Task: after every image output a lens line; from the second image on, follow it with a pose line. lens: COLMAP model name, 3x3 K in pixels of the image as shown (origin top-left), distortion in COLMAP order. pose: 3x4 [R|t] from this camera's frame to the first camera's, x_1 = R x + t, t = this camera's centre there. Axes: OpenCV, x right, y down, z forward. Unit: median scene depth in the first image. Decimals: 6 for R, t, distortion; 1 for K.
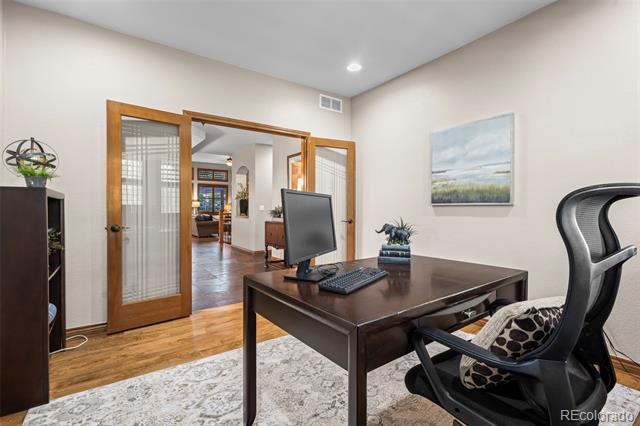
lens RADIAL K [[295.7, 0, 320.6], [0, 295.7, 212.3], [0, 0, 1]] dist [0.003706, 0.000382]
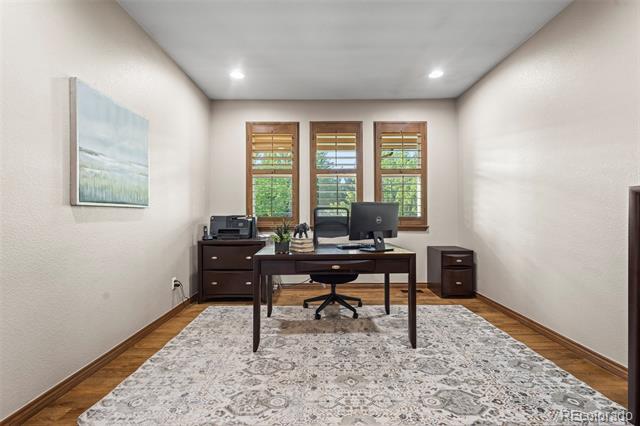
lens RADIAL K [[295.7, 0, 320.0], [0, 295.7, 213.6], [0, 0, 1]] dist [0.003706, 0.000382]
pose [[-0.816151, 0.004854, 0.577818, -0.379864], [0.009379, 0.999944, 0.004848, -0.004876], [-0.577762, 0.009377, -0.816151, 1.295582]]
